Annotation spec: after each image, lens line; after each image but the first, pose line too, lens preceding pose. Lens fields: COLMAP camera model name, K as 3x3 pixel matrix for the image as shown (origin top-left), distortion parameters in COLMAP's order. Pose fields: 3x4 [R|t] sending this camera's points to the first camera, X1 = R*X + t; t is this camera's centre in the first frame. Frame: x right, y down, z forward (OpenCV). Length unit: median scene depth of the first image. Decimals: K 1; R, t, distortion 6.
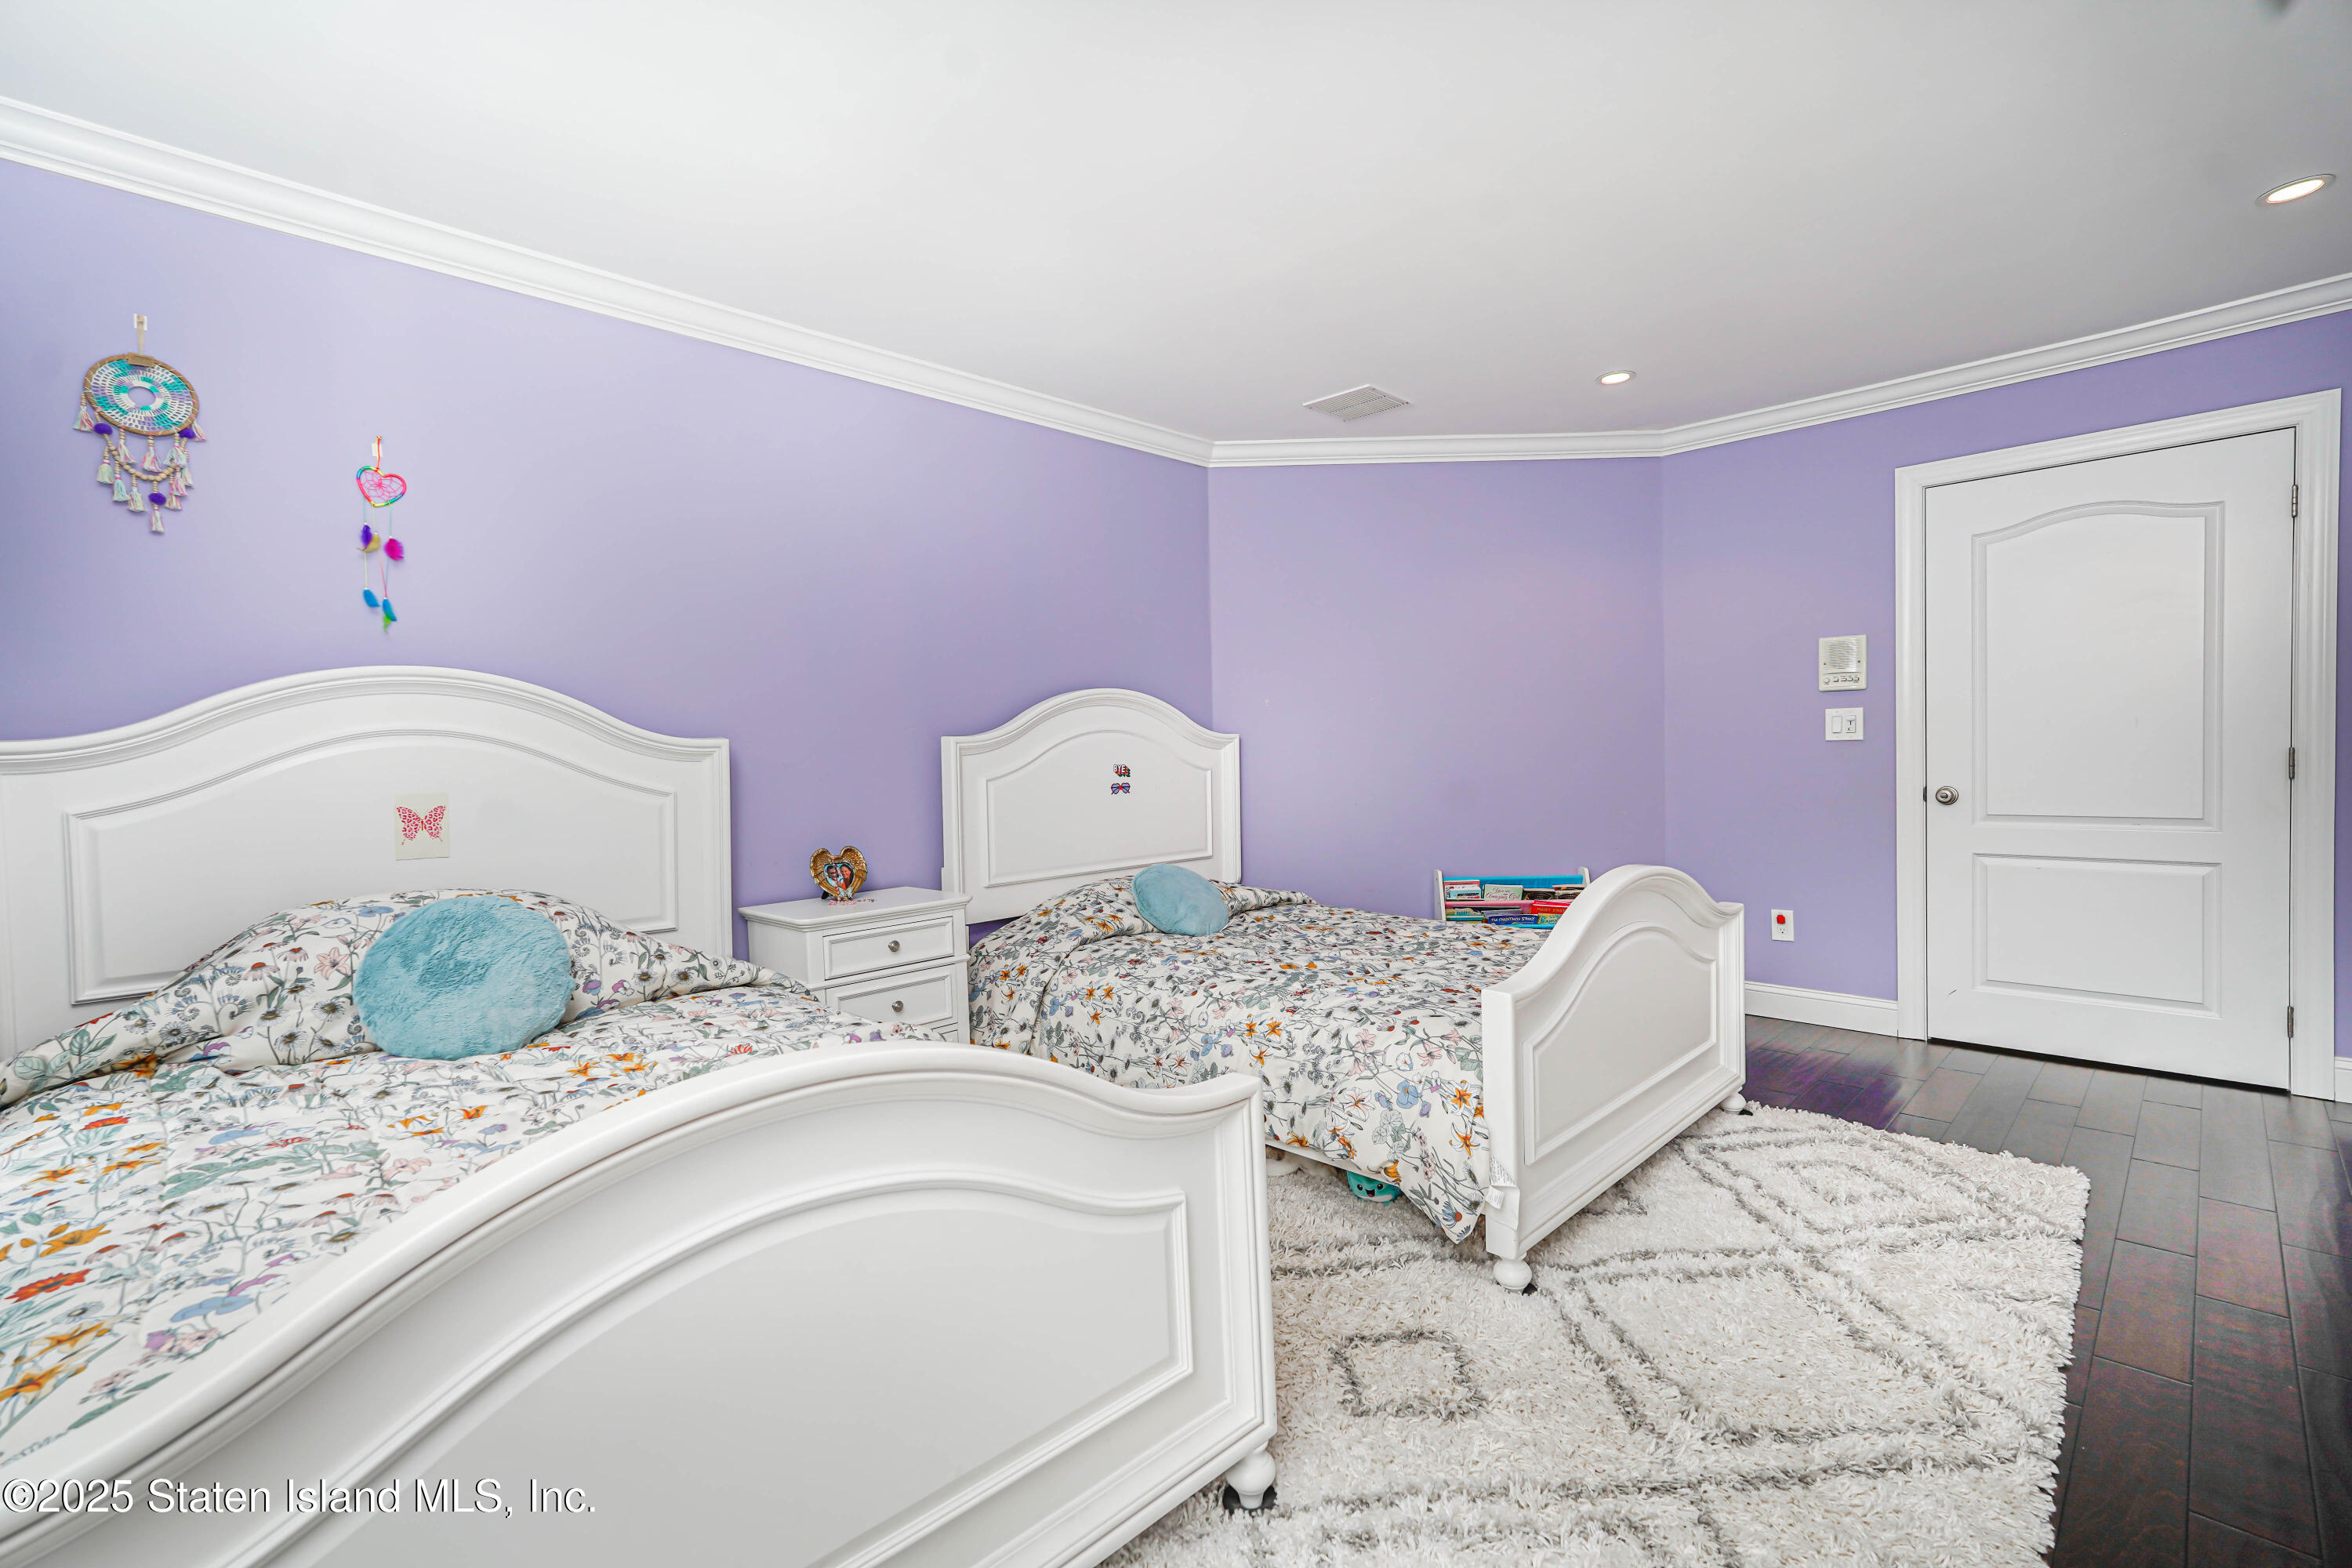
lens RADIAL K [[1037.7, 0, 1176.0], [0, 1037.7, 784.0], [0, 0, 1]] dist [-0.016717, 0.009929]
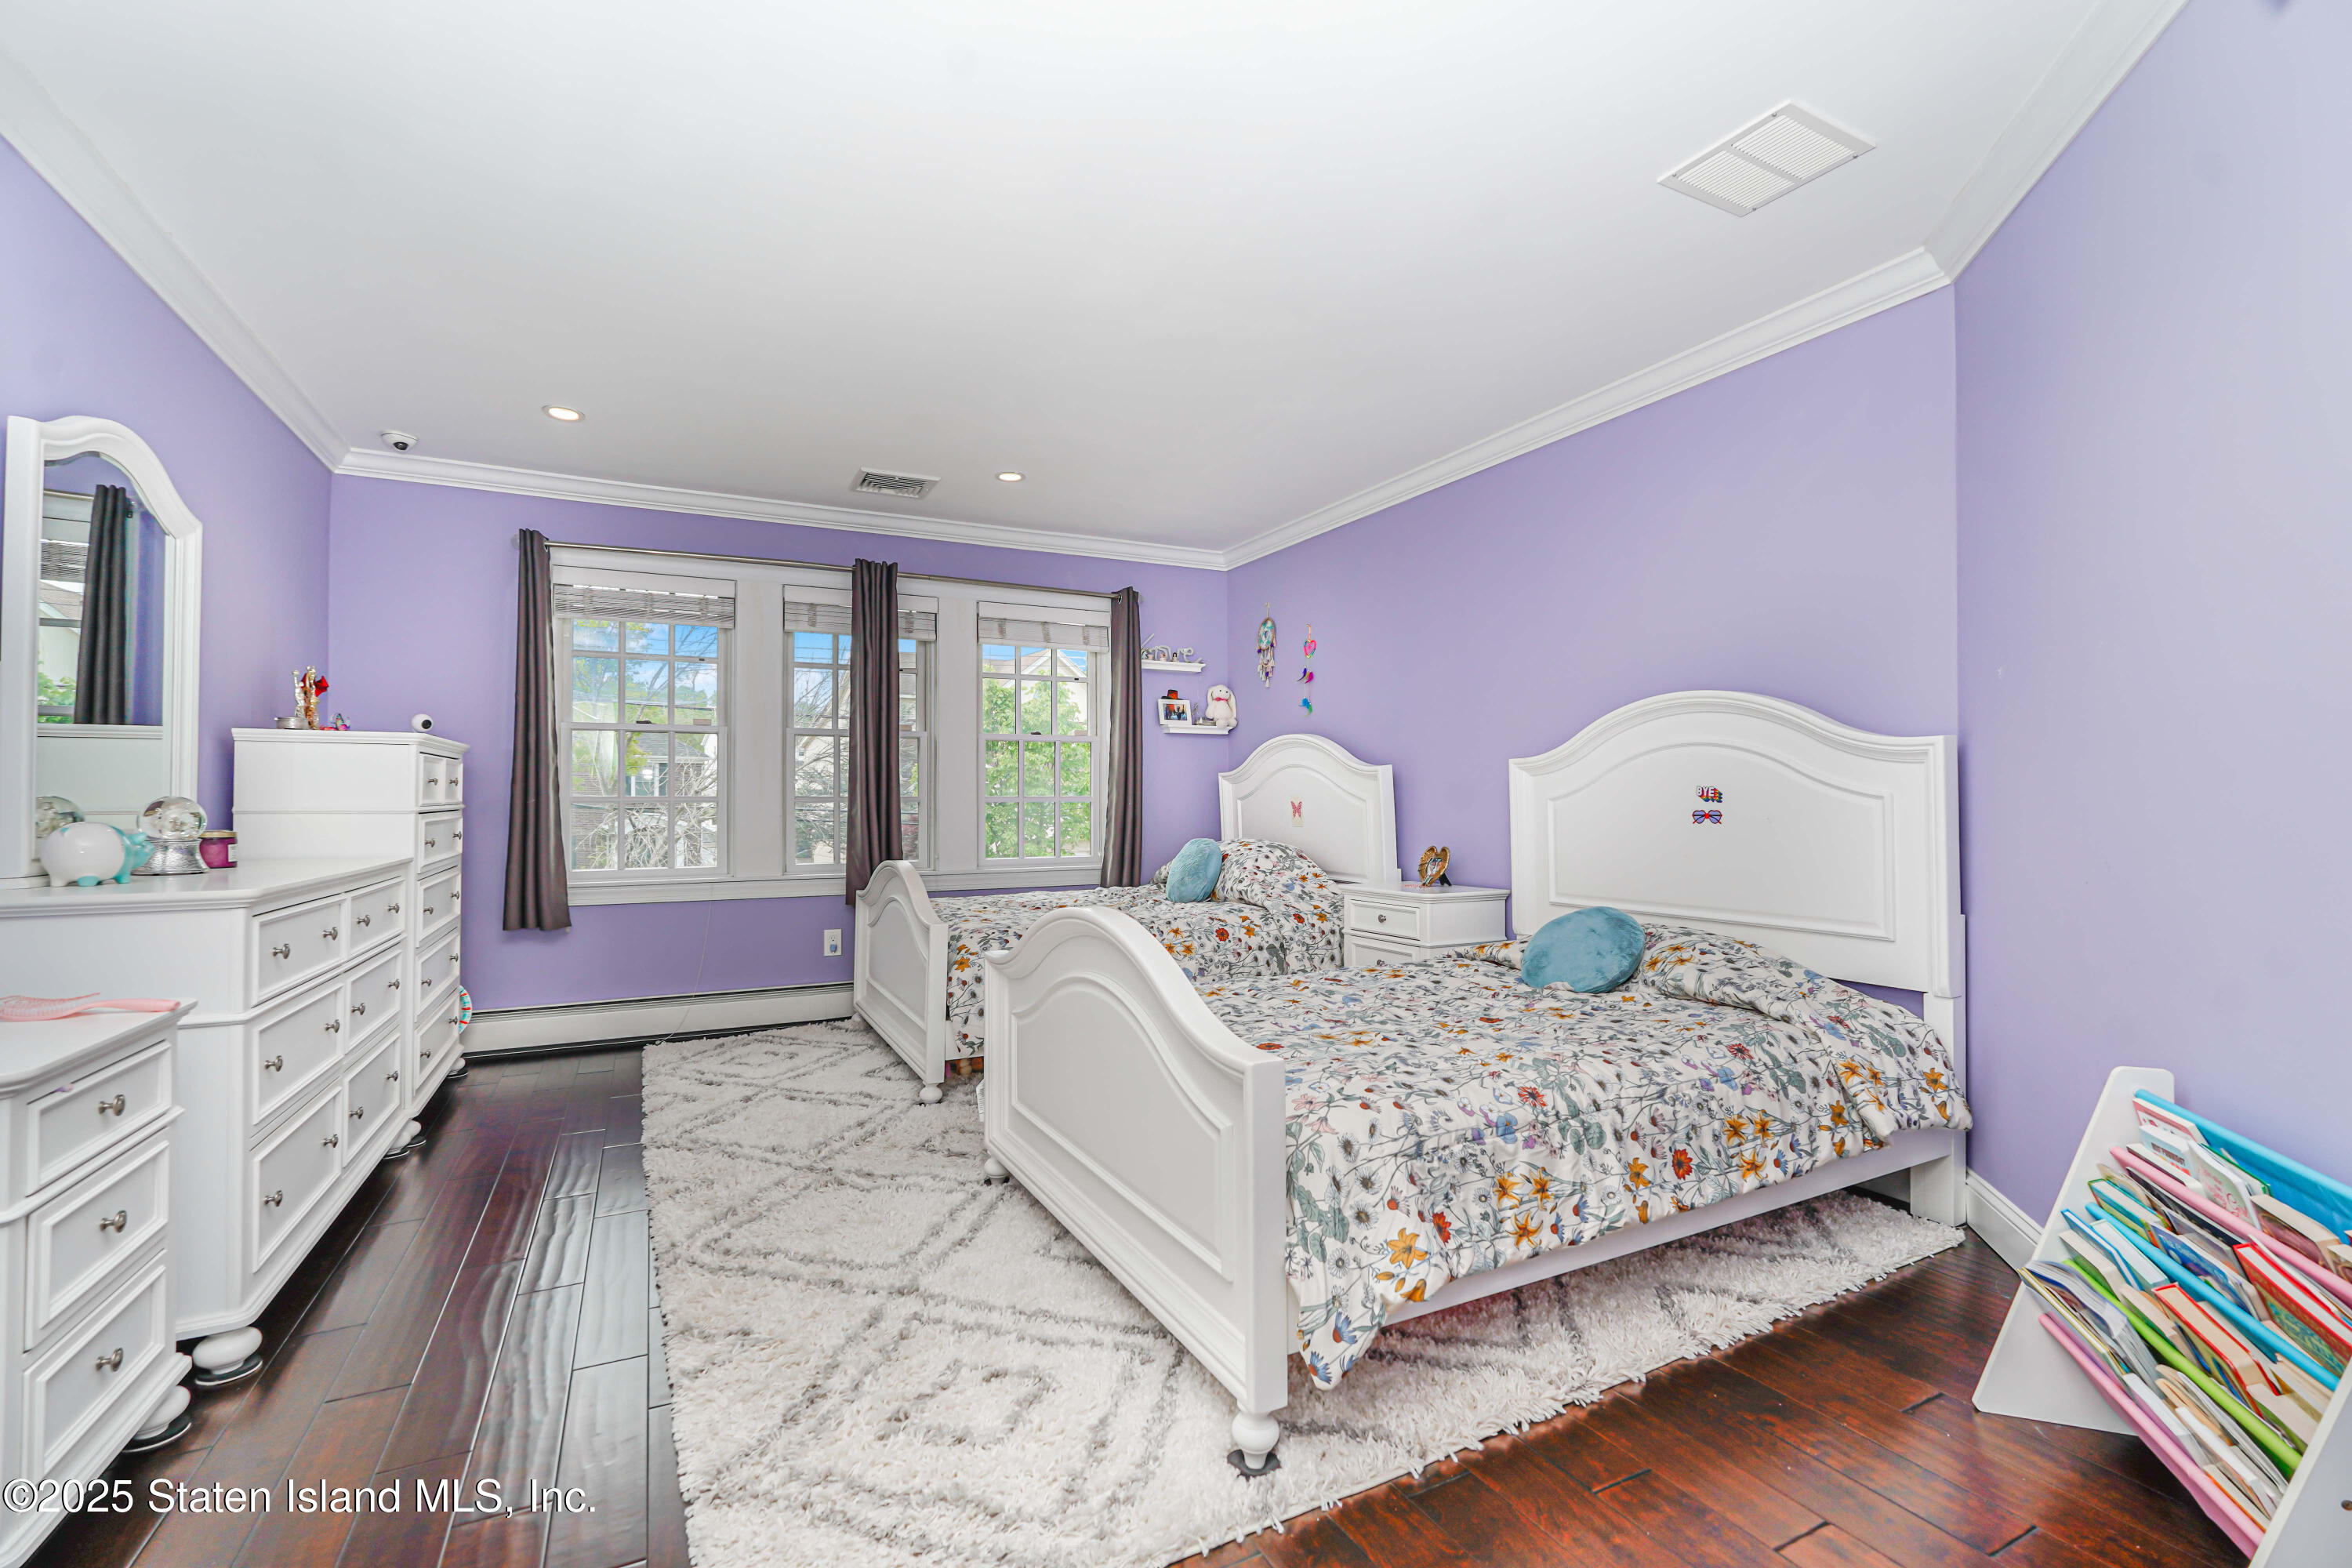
lens RADIAL K [[1037.7, 0, 1176.0], [0, 1037.7, 784.0], [0, 0, 1]] dist [-0.016717, 0.009929]
pose [[-0.305010, 0.018204, -0.952175, 1.152209], [-0.007737, 0.999737, 0.021591, -0.048714], [0.952318, 0.013953, -0.304789, 1.217583]]
